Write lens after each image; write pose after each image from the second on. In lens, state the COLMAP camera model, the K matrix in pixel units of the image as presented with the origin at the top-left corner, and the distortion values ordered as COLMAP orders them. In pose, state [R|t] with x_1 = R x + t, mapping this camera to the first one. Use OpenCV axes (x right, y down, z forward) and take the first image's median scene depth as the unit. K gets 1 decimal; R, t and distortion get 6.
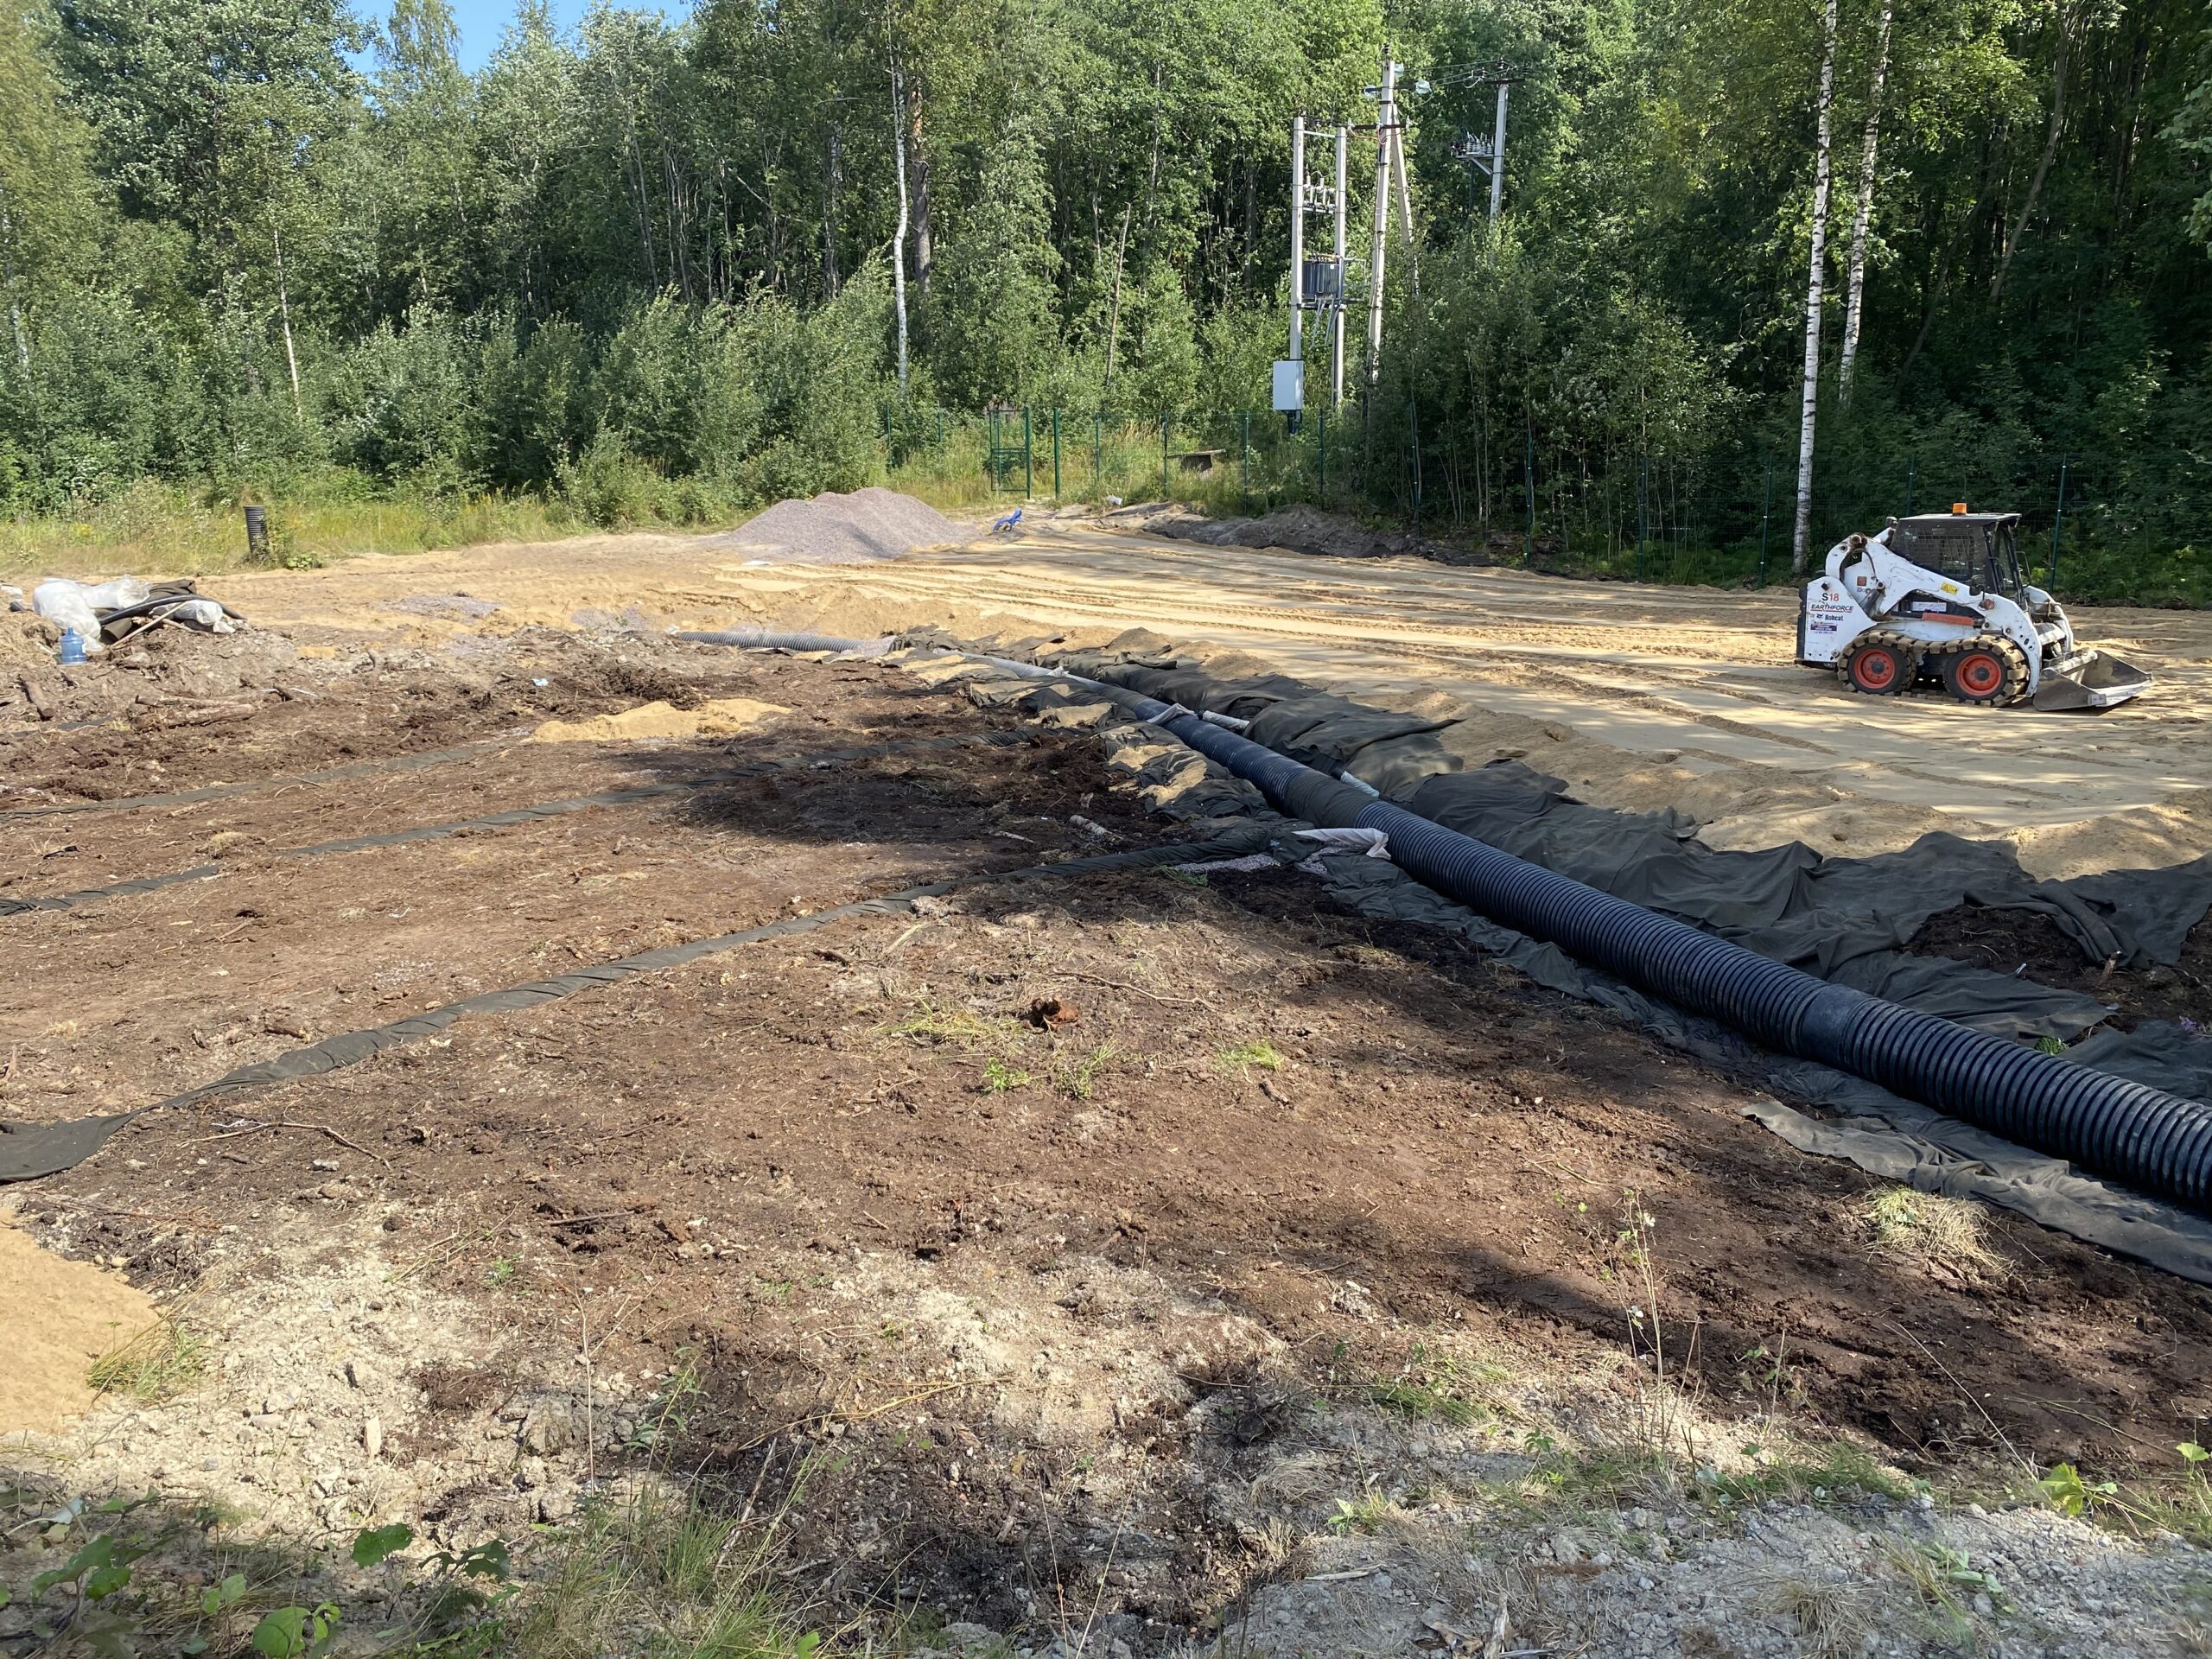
lens RADIAL K [[1684.5, 0, 1094.1], [0, 1684.5, 806.8], [0, 0, 1]] dist [0.040069, -0.046930]
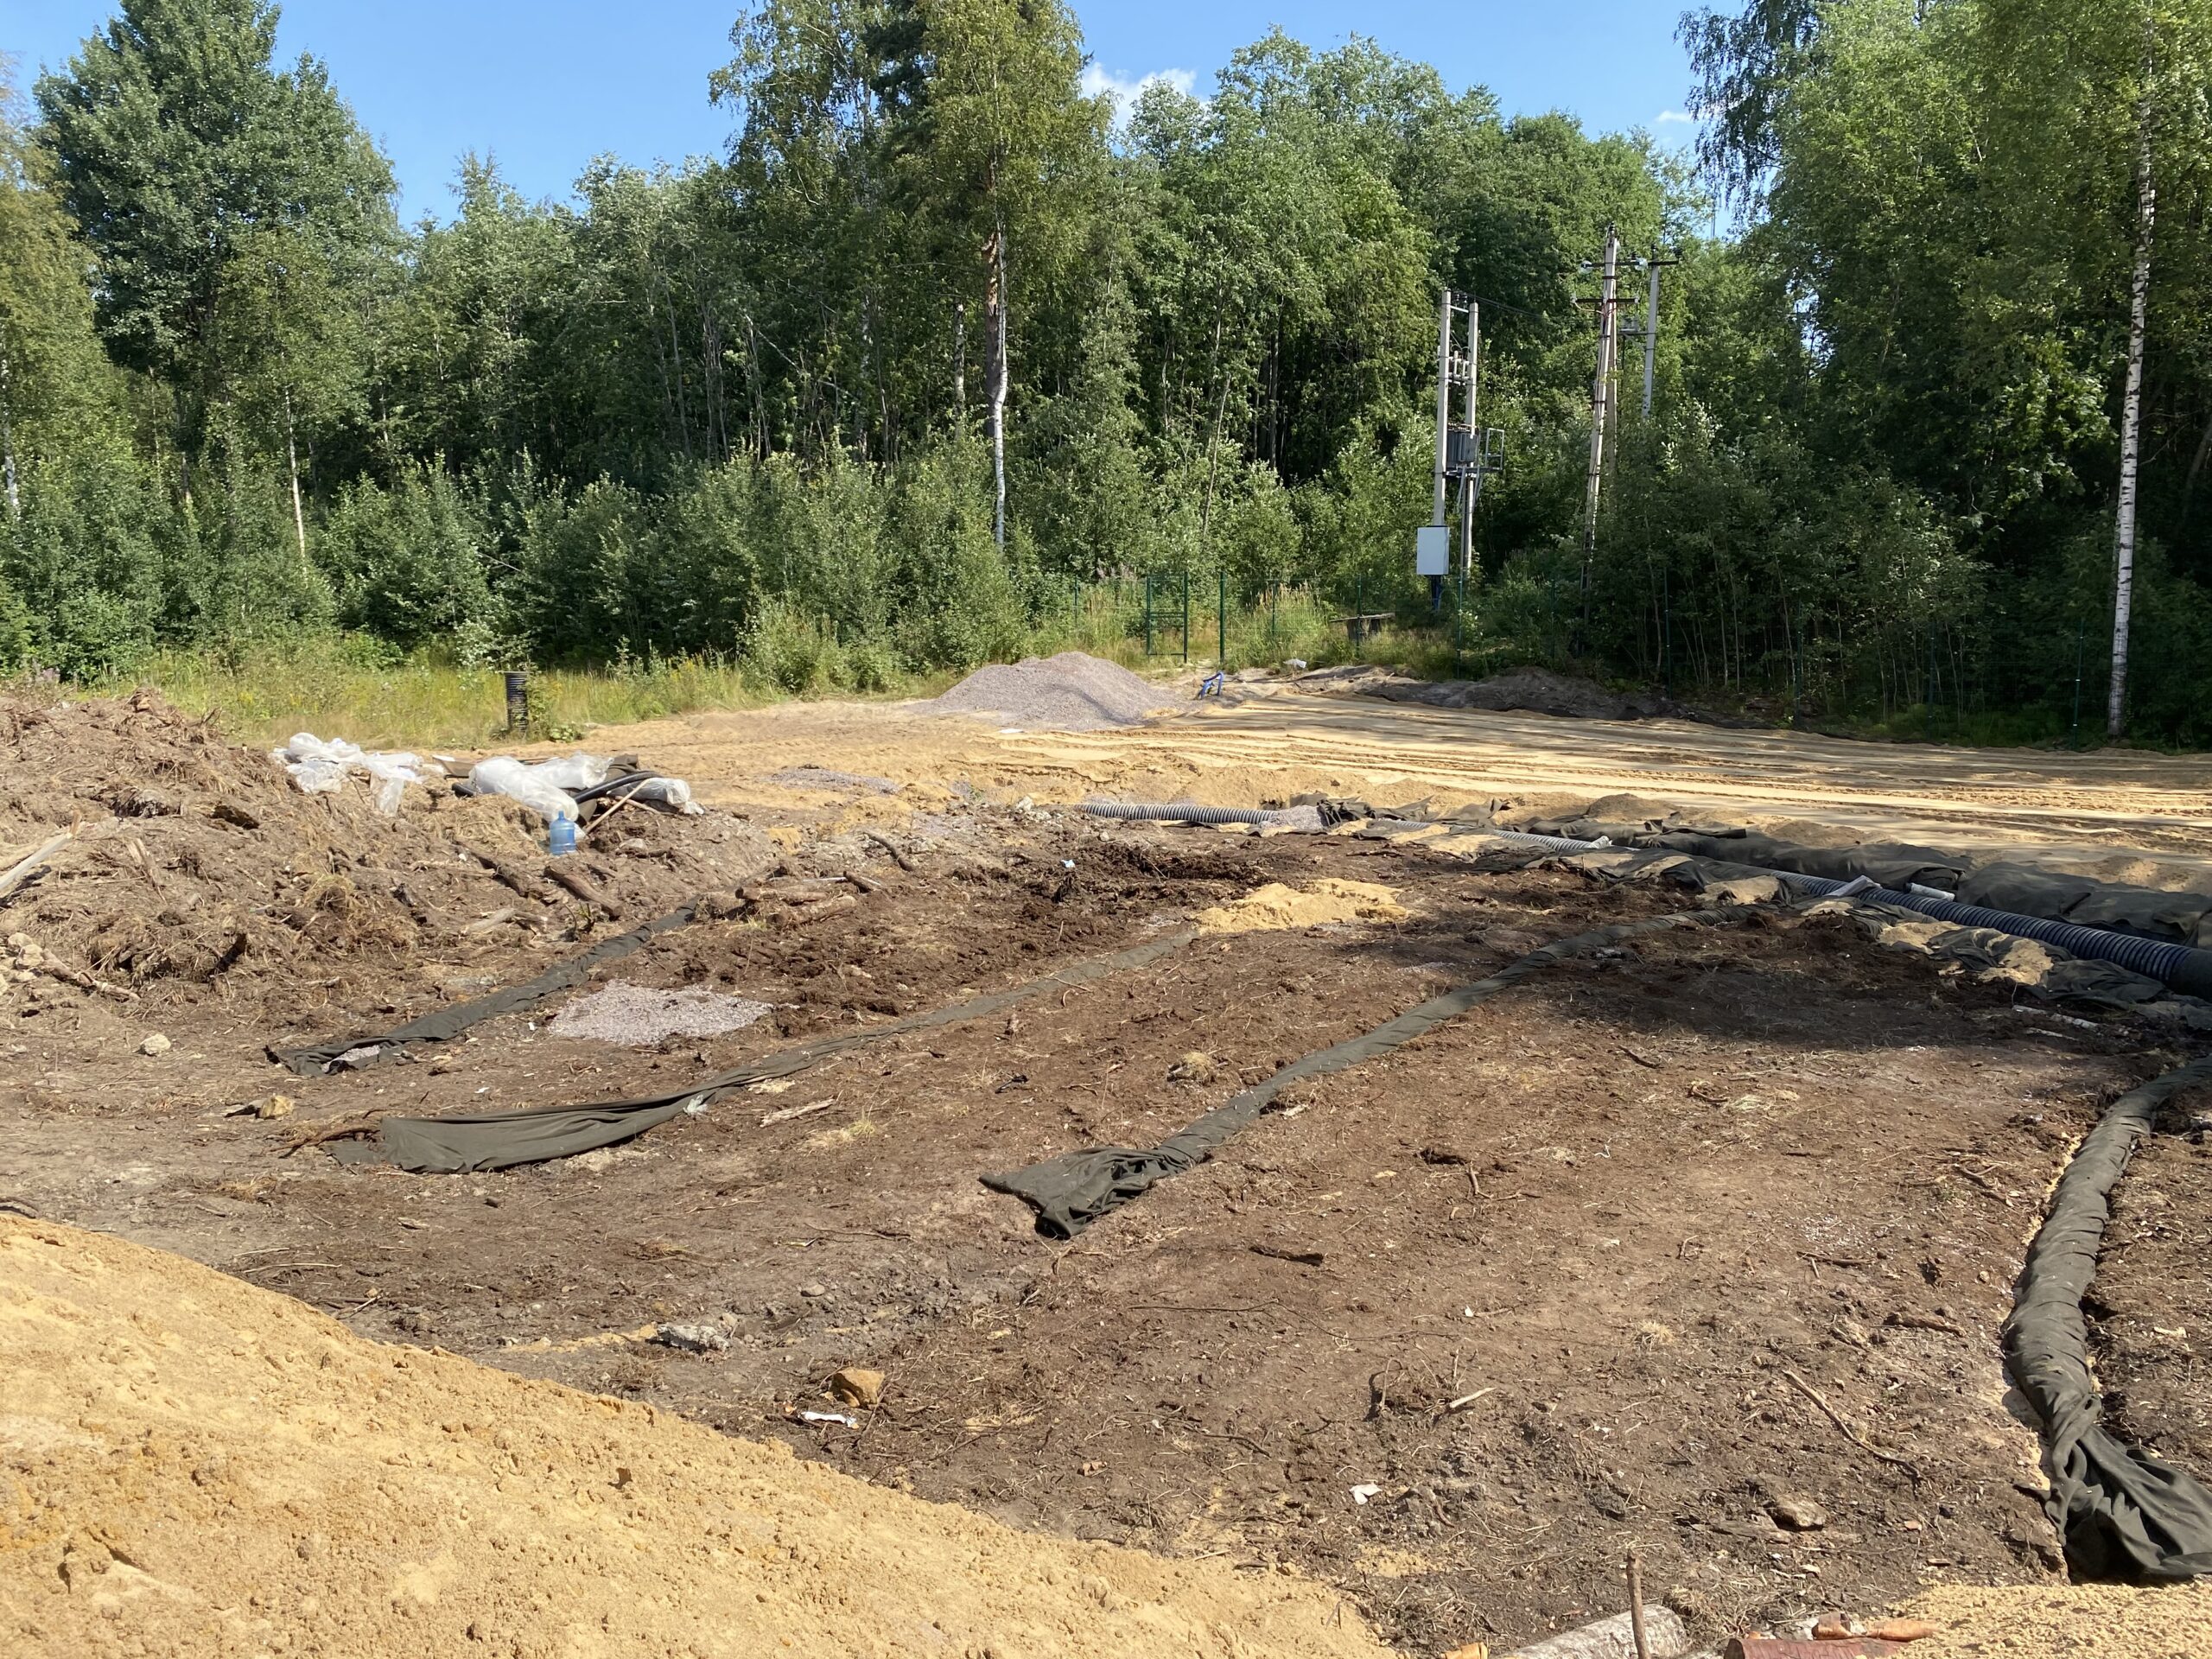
lens RADIAL K [[1684.5, 0, 1098.6], [0, 1684.5, 822.0], [0, 0, 1]] dist [0.040069, -0.046930]
pose [[0.990184, -0.013450, 0.139119, -0.382927], [0.025659, 0.995935, -0.086348, -0.015791], [-0.137392, 0.089070, 0.986504, 0.098072]]
